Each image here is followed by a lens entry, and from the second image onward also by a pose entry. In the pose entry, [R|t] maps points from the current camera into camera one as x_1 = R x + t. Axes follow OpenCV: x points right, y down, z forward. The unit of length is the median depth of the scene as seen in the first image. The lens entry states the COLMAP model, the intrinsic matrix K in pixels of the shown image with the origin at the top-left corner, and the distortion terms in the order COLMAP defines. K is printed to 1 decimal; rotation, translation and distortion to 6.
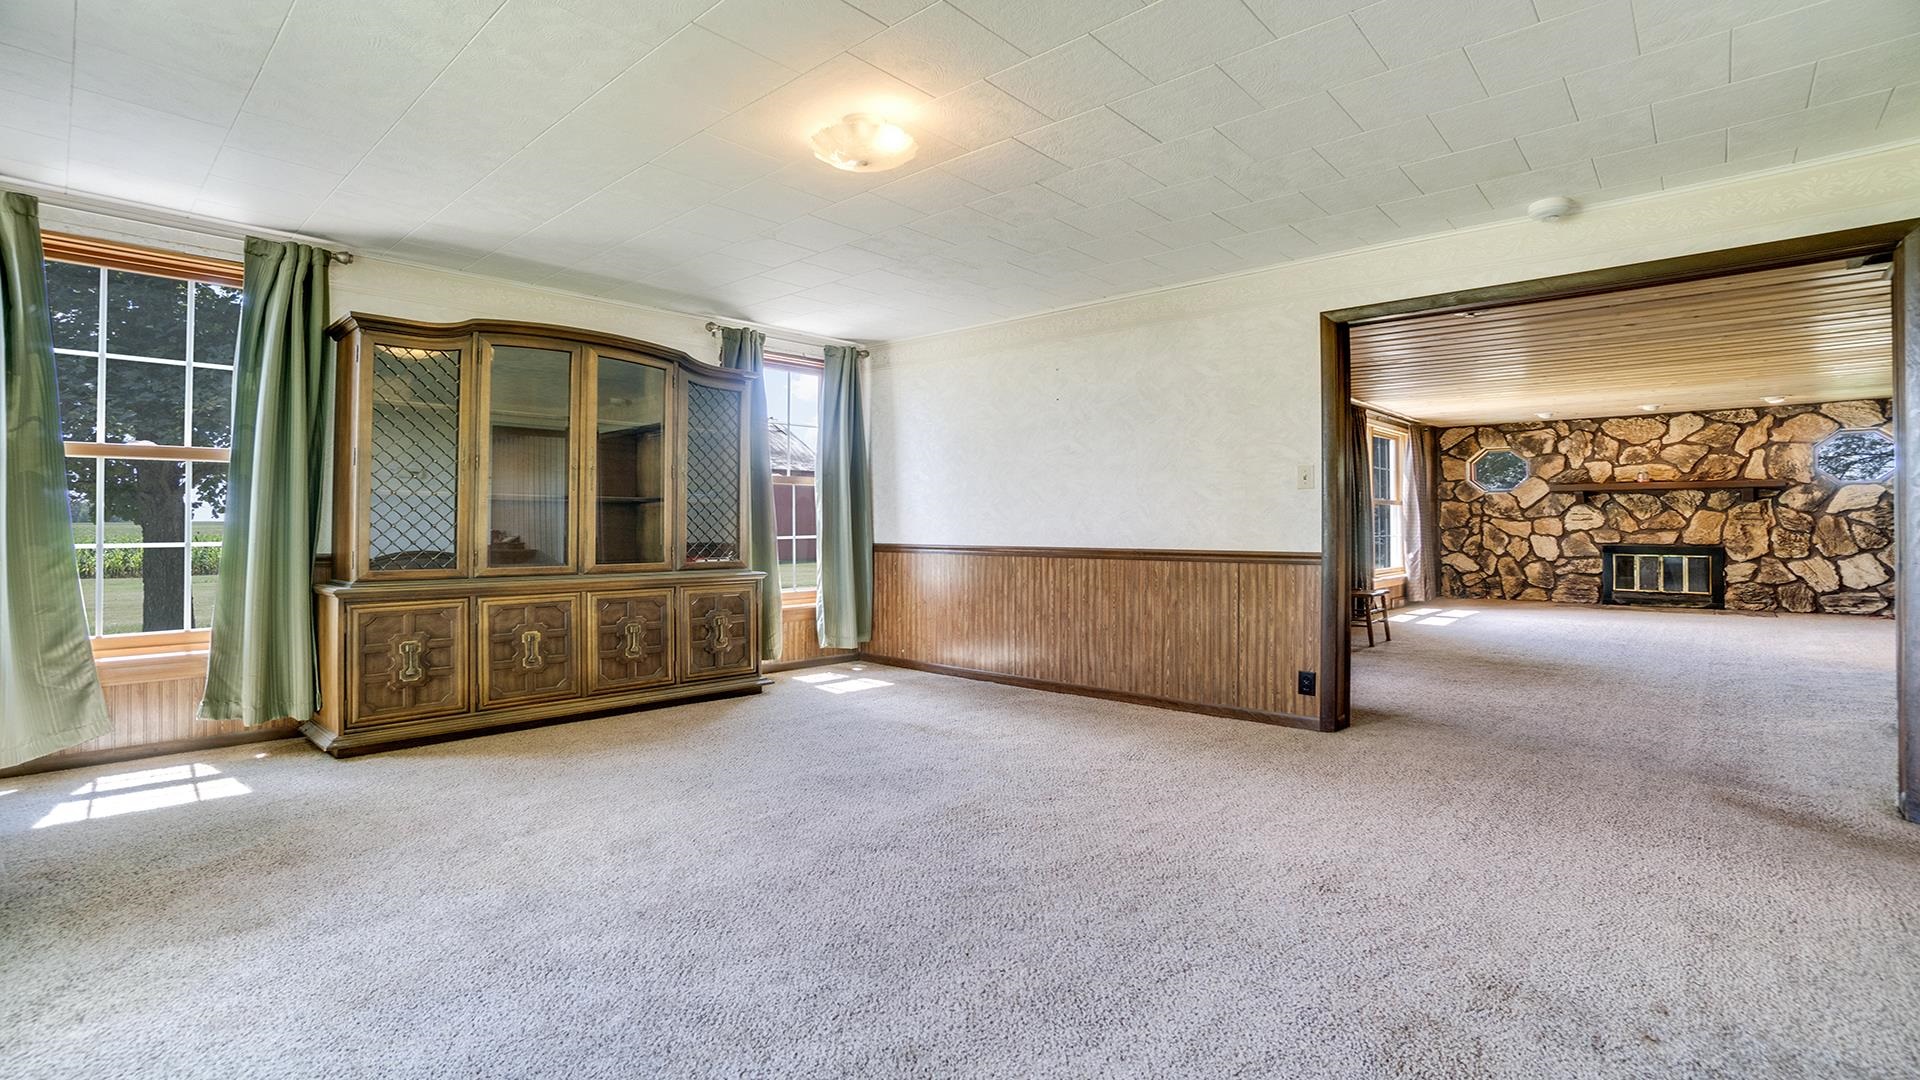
lens RADIAL K [[884.4, 0, 990.3], [0, 884.4, 513.4], [0, 0, 1]] dist [-0.031155, 0.008513]
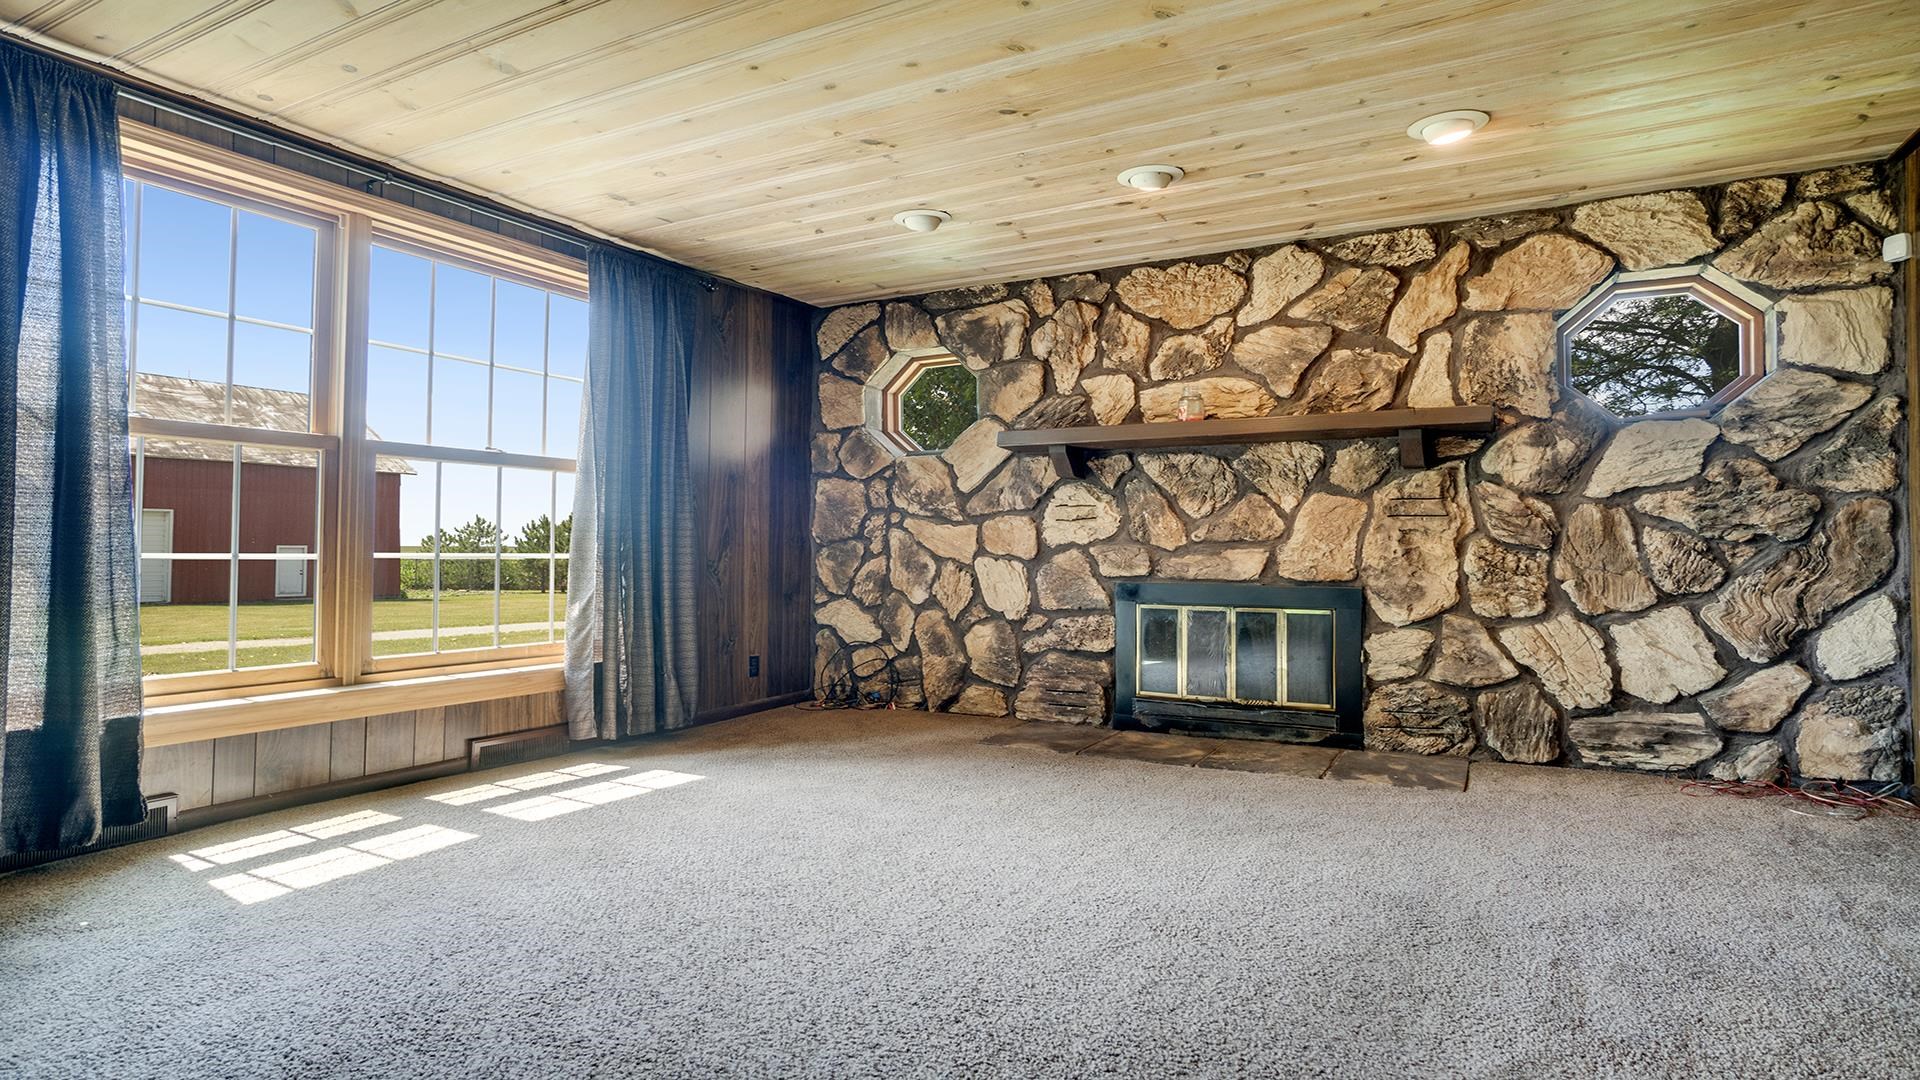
lens RADIAL K [[1037.1, 0, 964.7], [0, 1037.1, 538.8], [0, 0, 1]] dist [-0.056532, 0.000411]
pose [[0.971178, 0.012344, 0.238034, 0.540210], [-0.011459, 0.999921, -0.005098, 0.020379], [-0.238079, 0.002223, 0.971243, 0.572976]]
